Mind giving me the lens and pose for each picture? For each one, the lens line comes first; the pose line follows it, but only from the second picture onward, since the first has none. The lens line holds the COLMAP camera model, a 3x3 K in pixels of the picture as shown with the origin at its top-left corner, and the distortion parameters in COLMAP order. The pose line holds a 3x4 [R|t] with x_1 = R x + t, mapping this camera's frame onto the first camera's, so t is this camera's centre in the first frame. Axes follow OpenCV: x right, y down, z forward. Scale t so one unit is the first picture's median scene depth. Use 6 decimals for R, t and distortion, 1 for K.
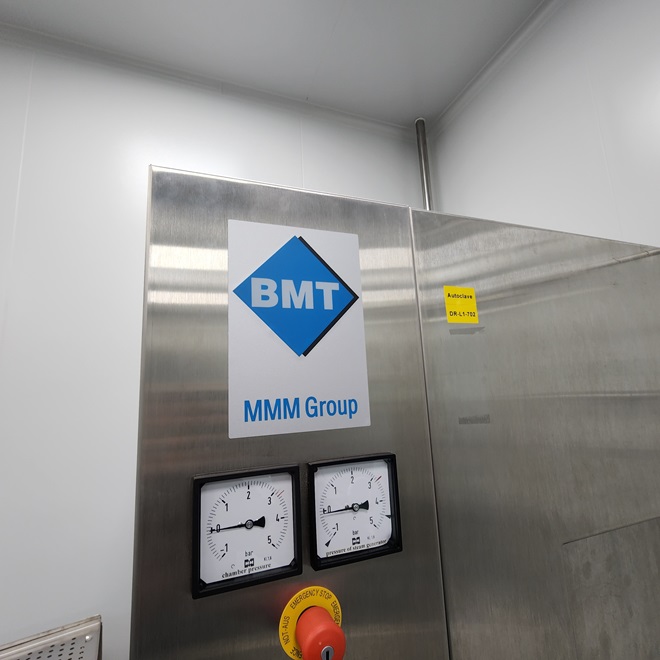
lens RADIAL K [[363.1, 0, 329.9], [0, 363.1, 329.0], [0, 0, 1]] dist [-0.001187, -0.000858]
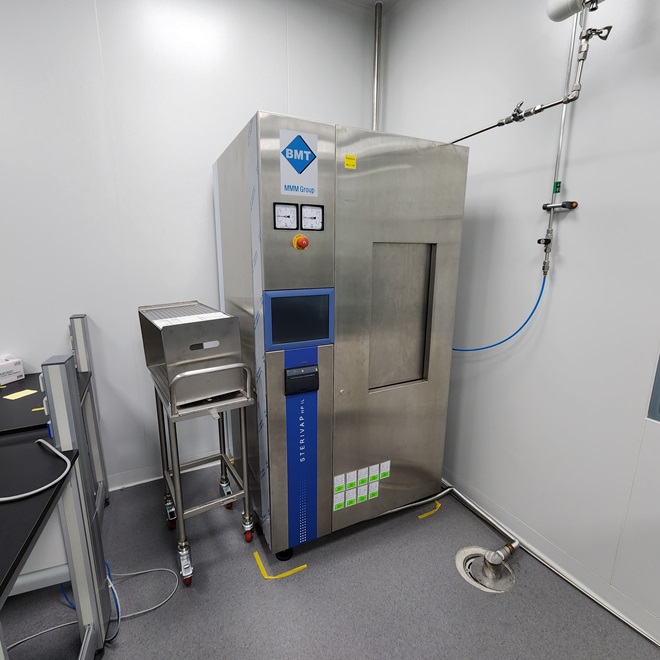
lens RADIAL K [[363.1, 0, 334.1], [0, 363.1, 326.8], [0, 0, 1]] dist [-0.001187, -0.000858]
pose [[0.992655, 0.030712, 0.117014, -0.110027], [-0.072403, 0.925709, 0.371241, 0.116005], [-0.096920, -0.376986, 0.921134, -2.886537]]
